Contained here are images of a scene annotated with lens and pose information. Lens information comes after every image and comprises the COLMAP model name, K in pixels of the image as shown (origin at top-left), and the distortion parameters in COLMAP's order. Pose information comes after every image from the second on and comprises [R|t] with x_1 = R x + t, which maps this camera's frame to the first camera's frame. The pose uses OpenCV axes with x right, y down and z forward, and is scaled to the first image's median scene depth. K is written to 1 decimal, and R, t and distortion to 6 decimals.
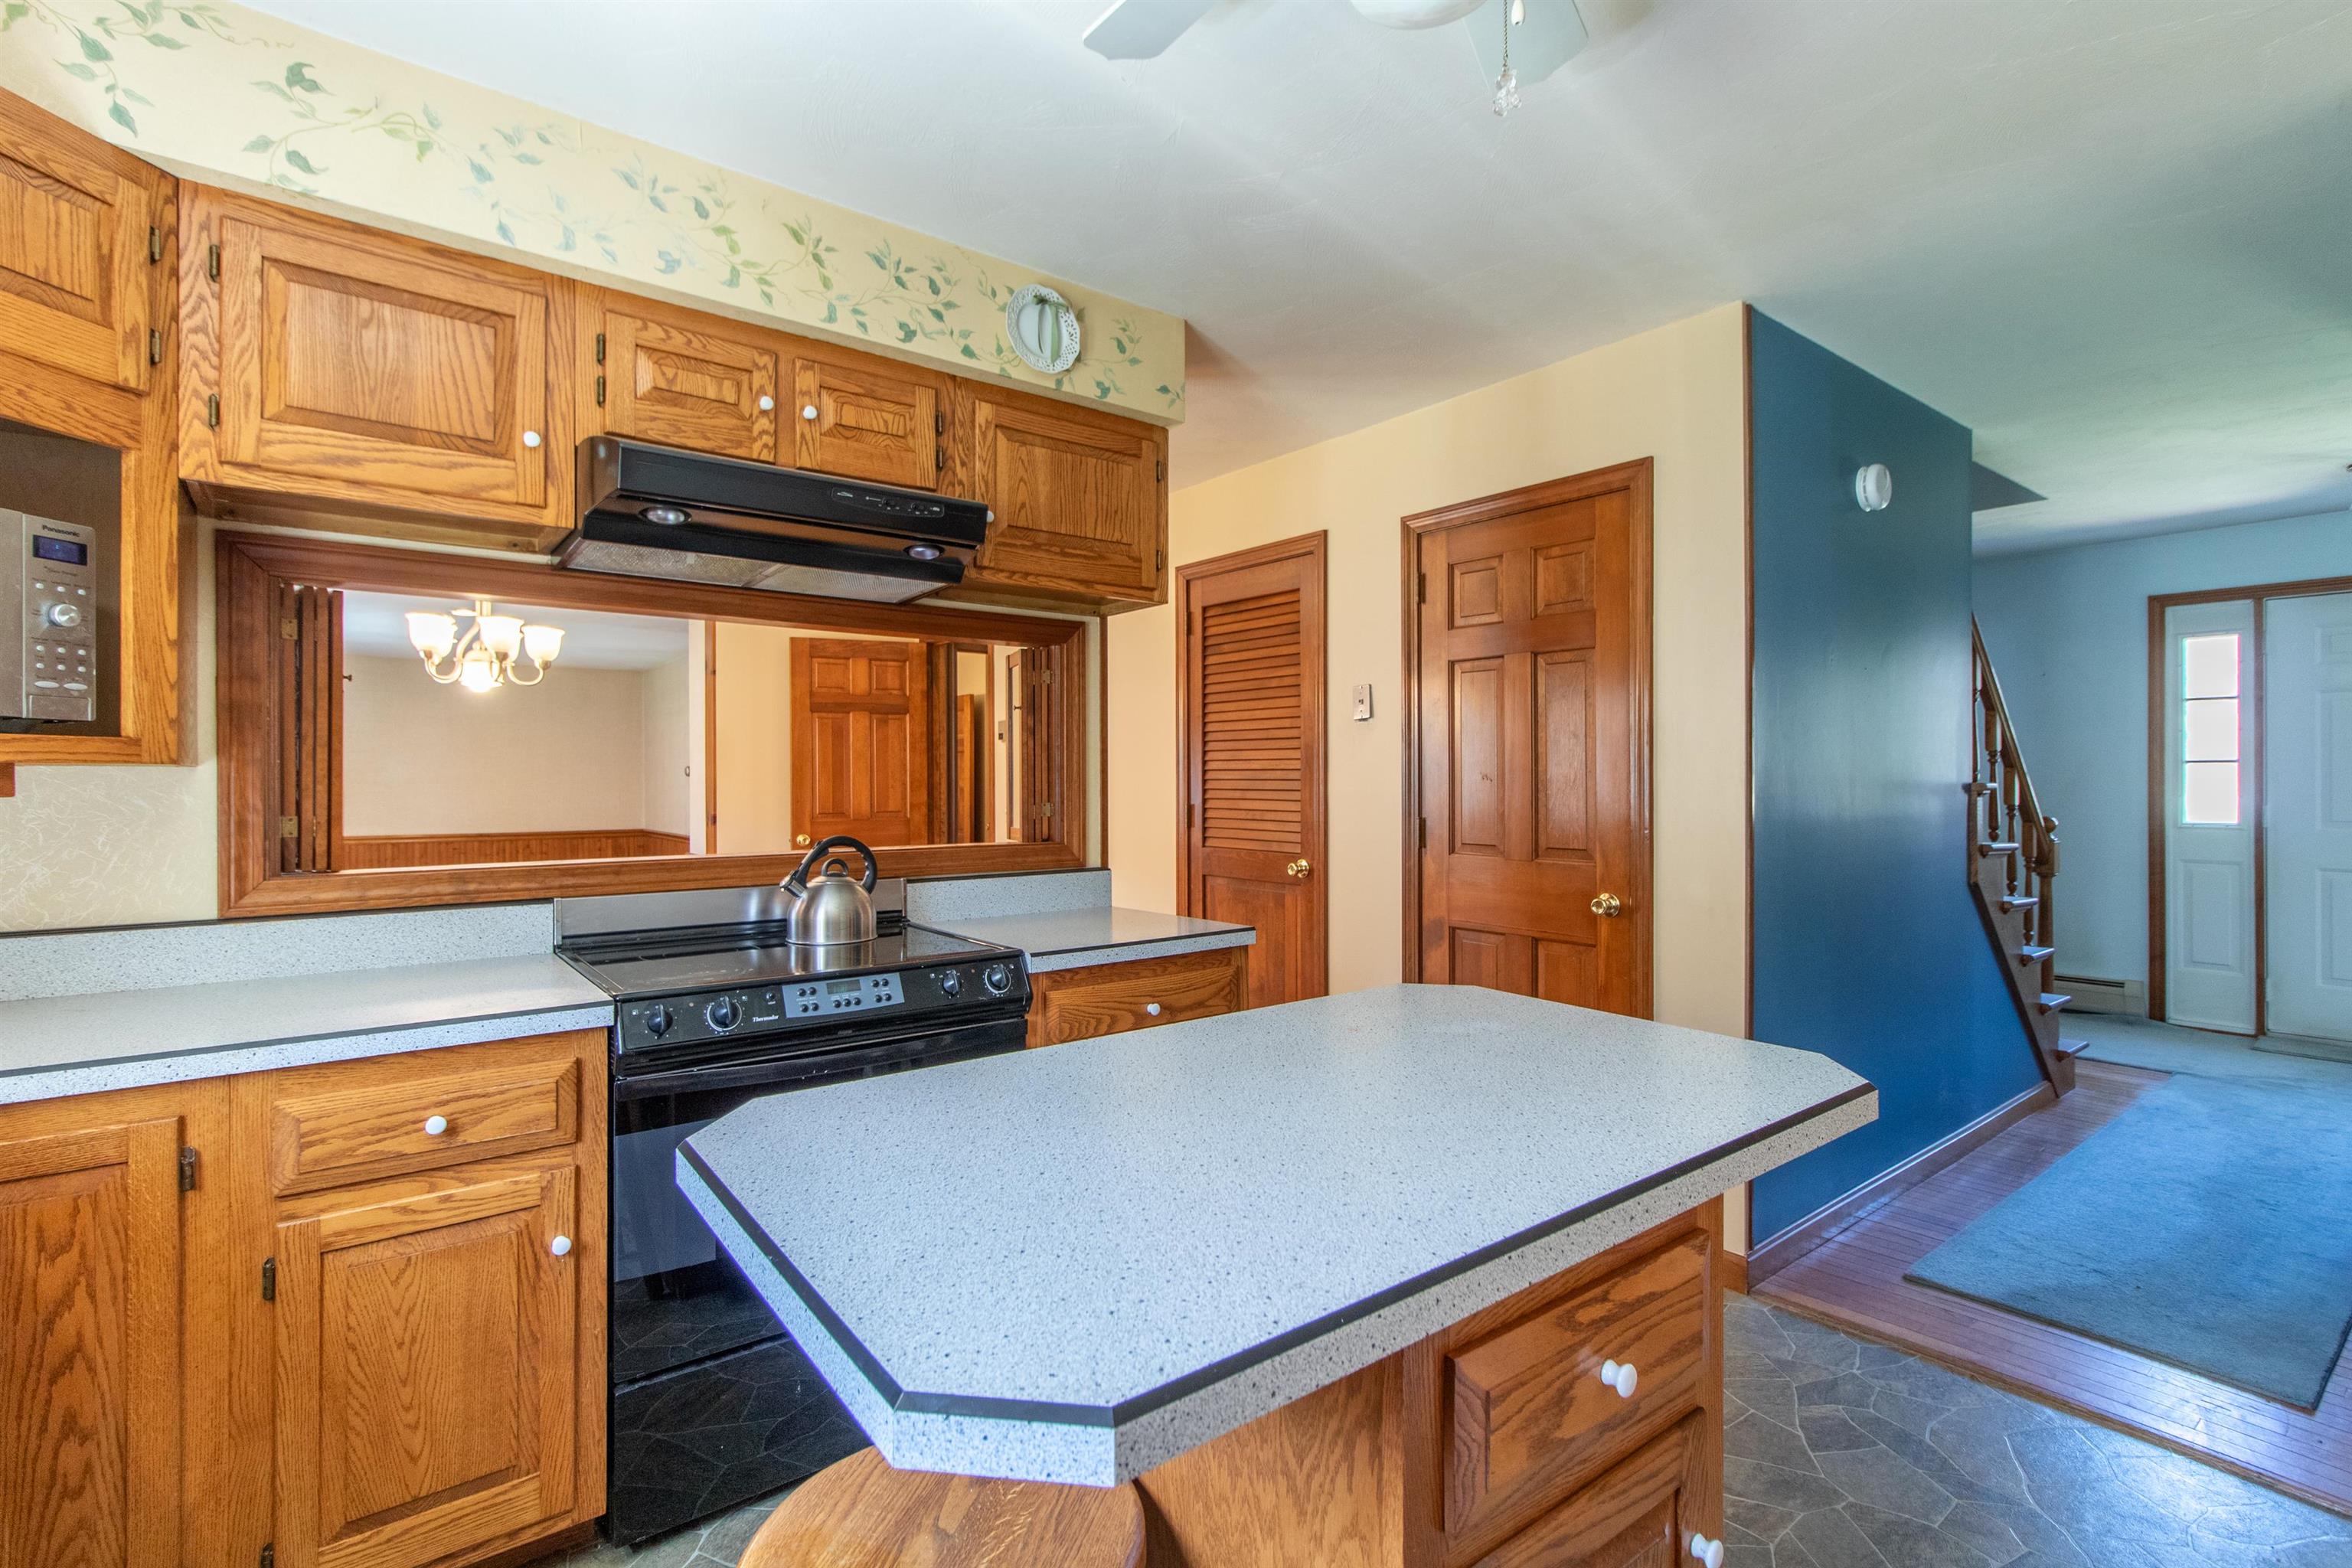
lens RADIAL K [[1106.3, 0, 1185.5], [0, 1106.3, 782.9], [0, 0, 1]] dist [0.002119, 0.000869]
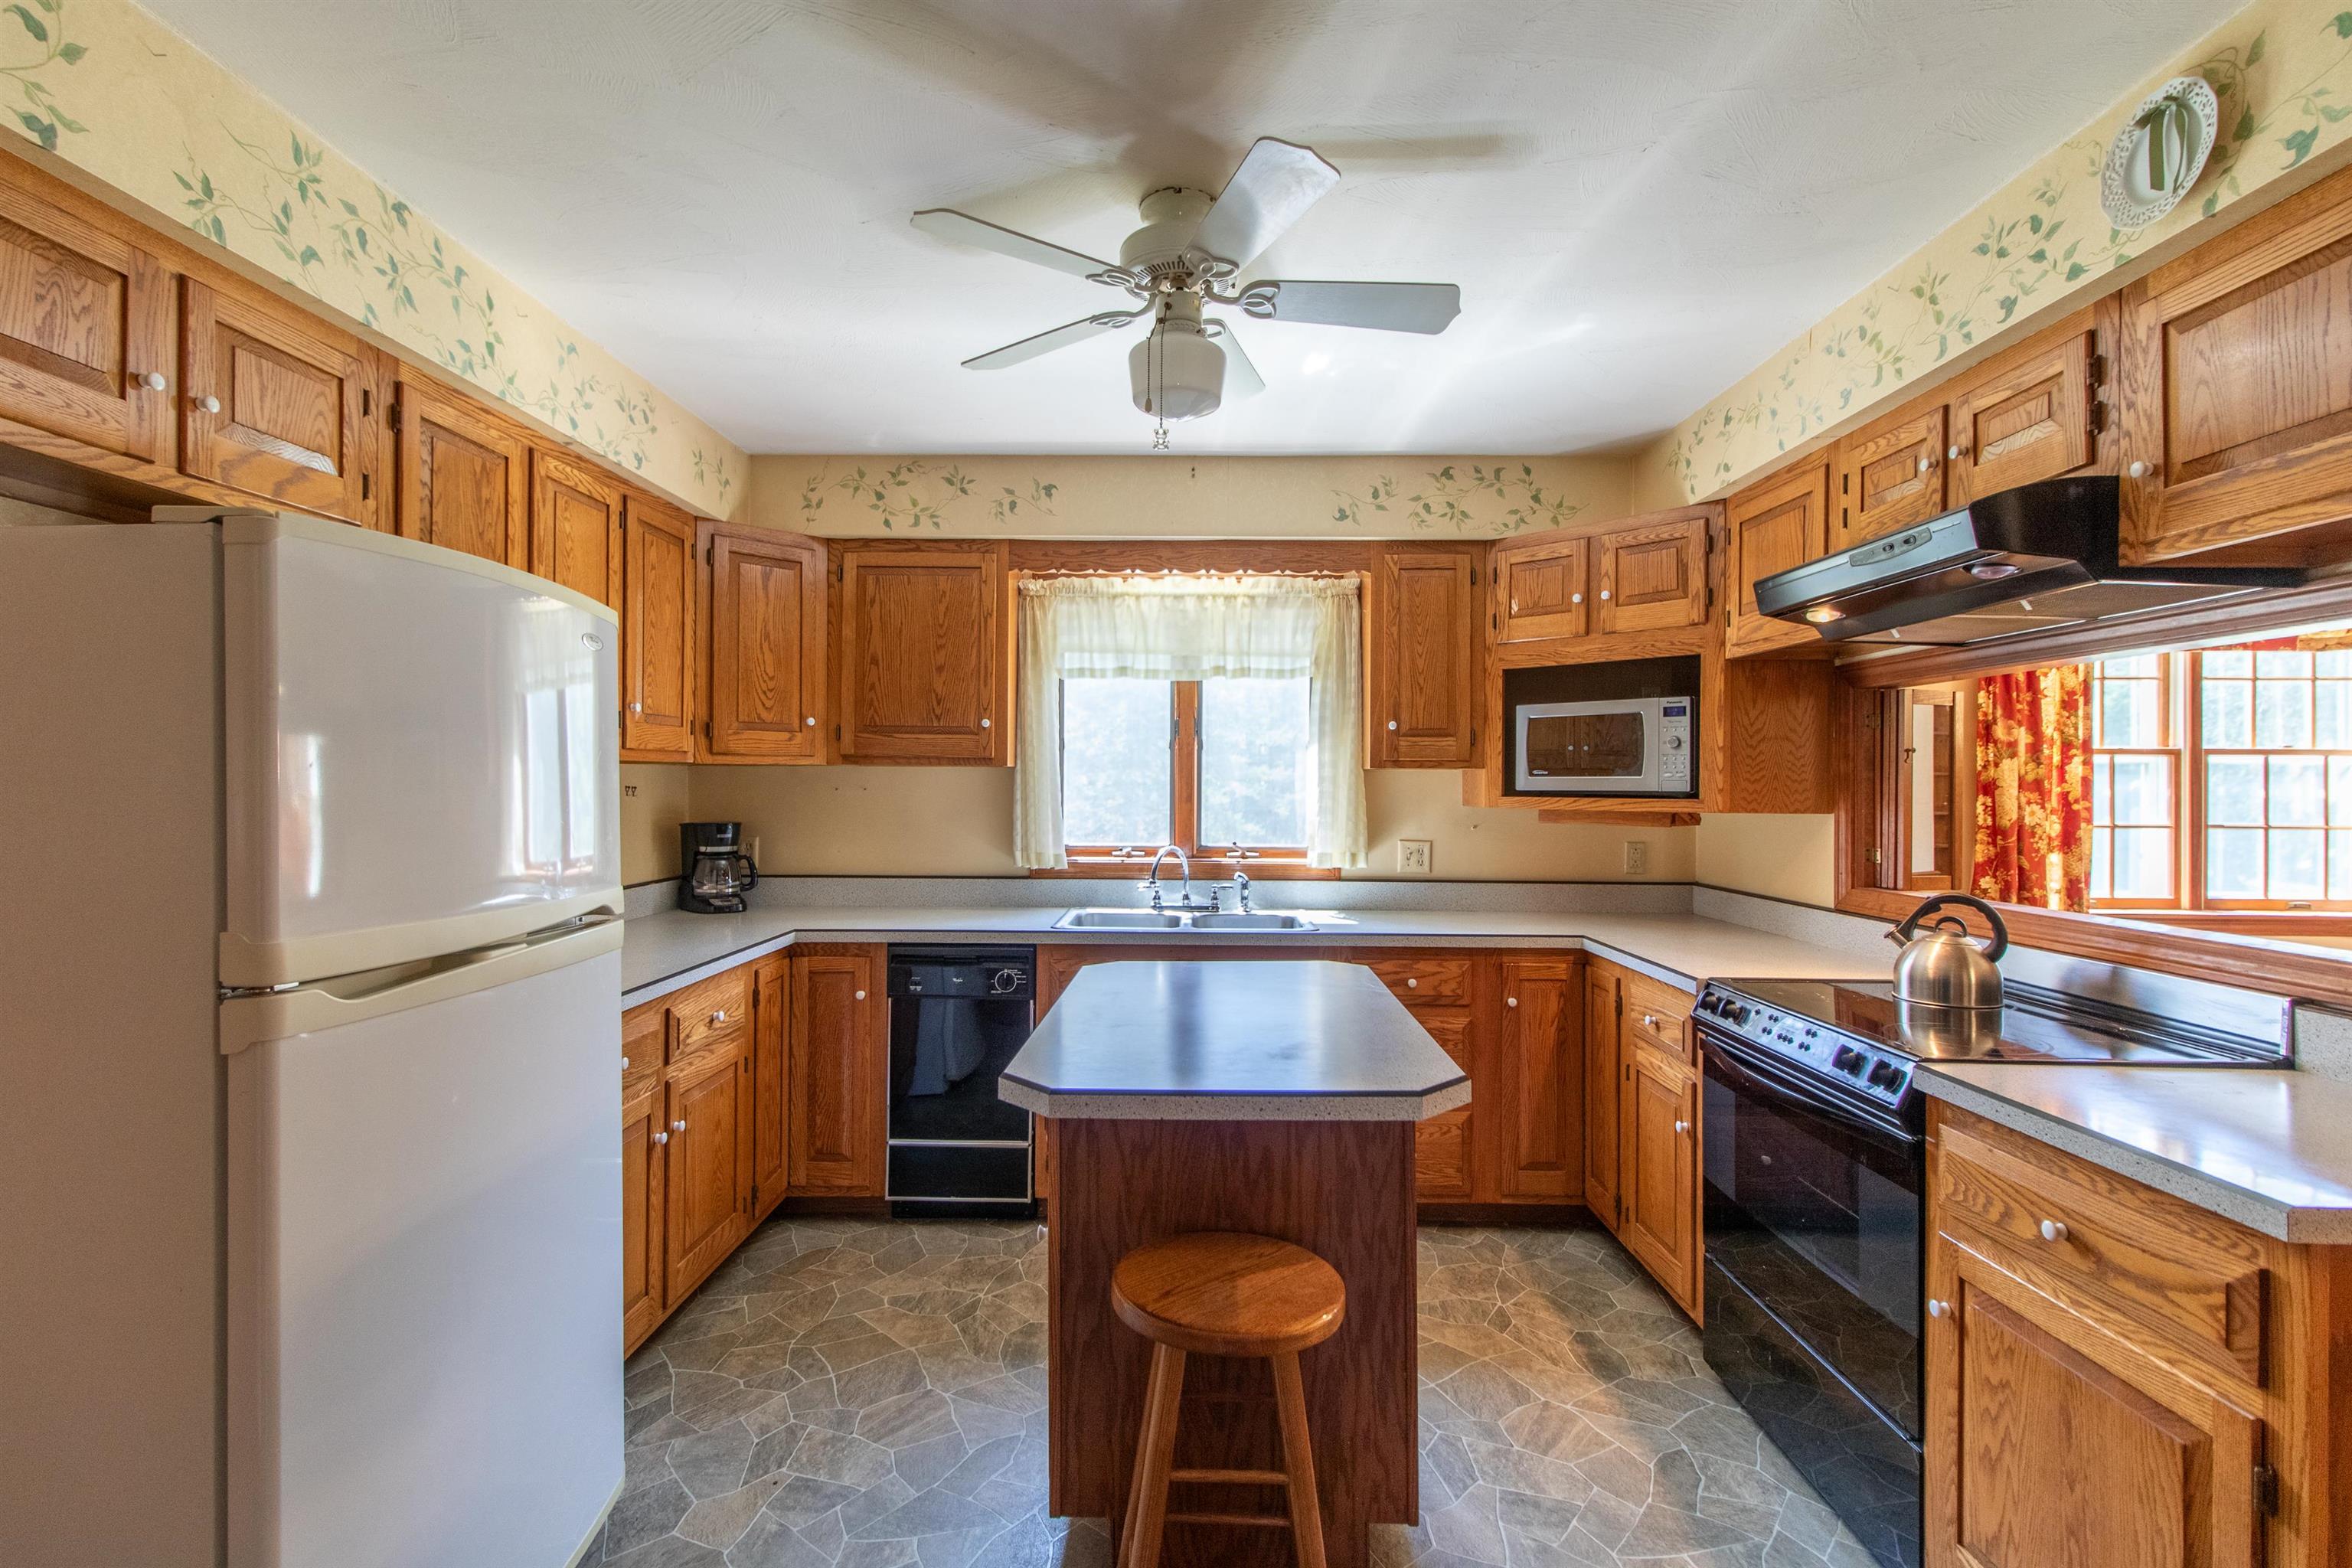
lens RADIAL K [[1098.6, 0, 1169.9], [0, 1098.6, 775.5], [0, 0, 1]] dist [0.002430, 0.000700]
pose [[-0.641700, -0.008658, -0.766907, 0.770640], [-0.006388, 0.999962, -0.005943, -0.043770], [0.766929, 0.001086, -0.641731, 1.026573]]
